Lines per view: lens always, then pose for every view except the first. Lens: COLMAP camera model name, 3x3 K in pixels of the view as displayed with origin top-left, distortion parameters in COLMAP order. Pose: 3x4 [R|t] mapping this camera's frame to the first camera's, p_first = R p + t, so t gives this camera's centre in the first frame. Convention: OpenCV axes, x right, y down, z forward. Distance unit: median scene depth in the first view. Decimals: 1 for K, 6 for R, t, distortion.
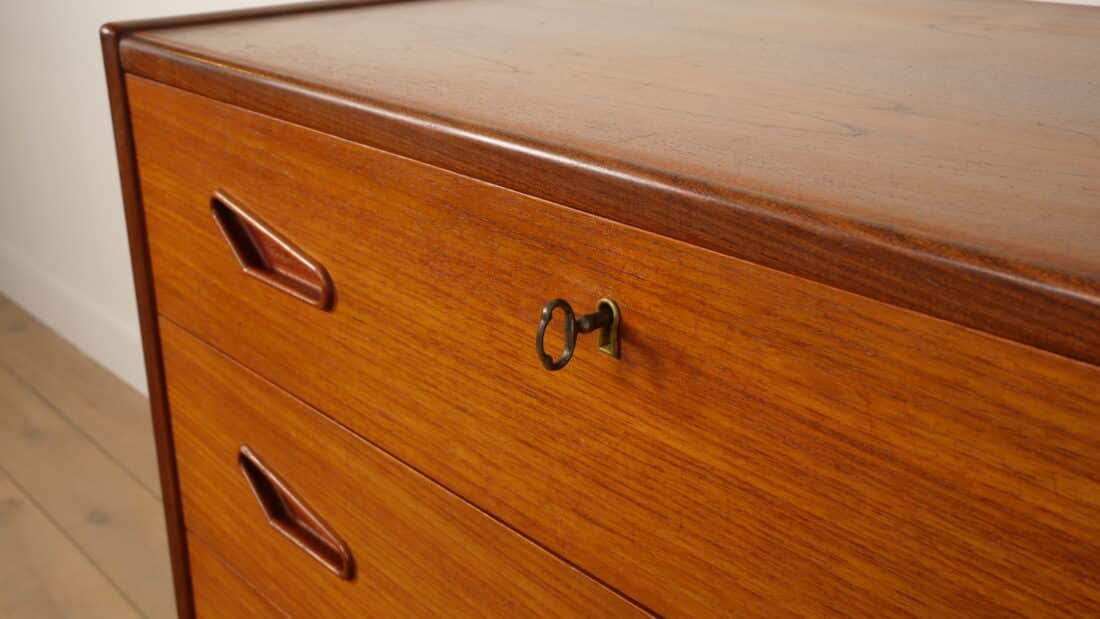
lens RADIAL K [[1343.5, 0, 552.0], [0, 1343.5, 309.6], [0, 0, 1]] dist [0.016730, 0.000000]
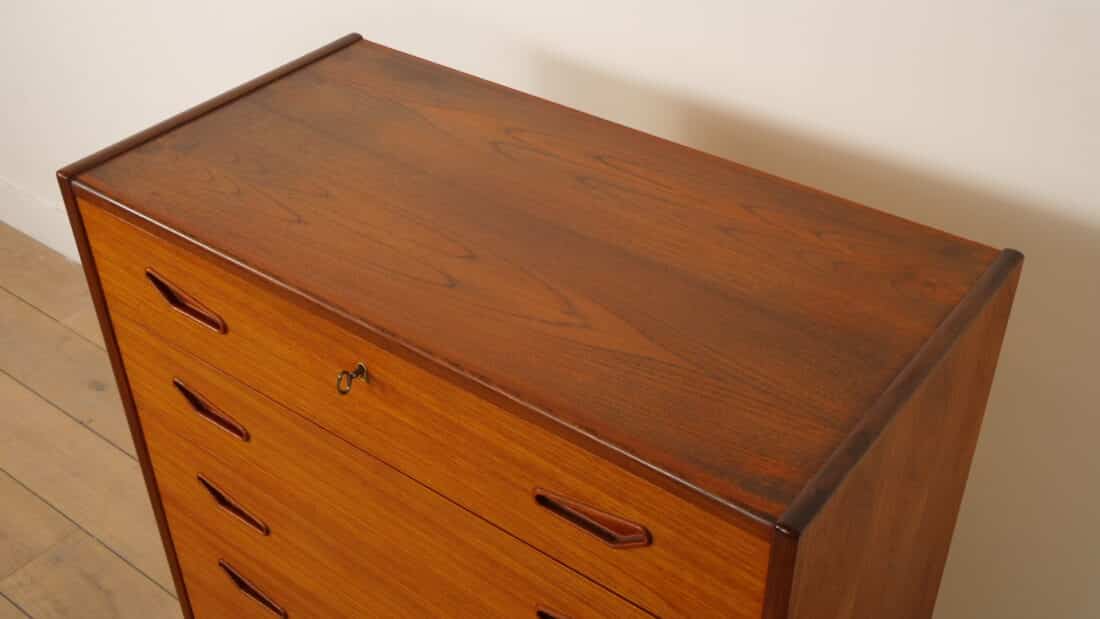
lens RADIAL K [[1206.8, 0, 550.8], [0, 1206.8, 309.7], [0, 0, 1]] dist [0.000530, 0.000000]
pose [[0.969821, -0.134427, 0.203412, -0.063134], [0.071854, 0.954806, 0.288413, -0.741204], [-0.232989, -0.265094, 0.935650, -1.220298]]
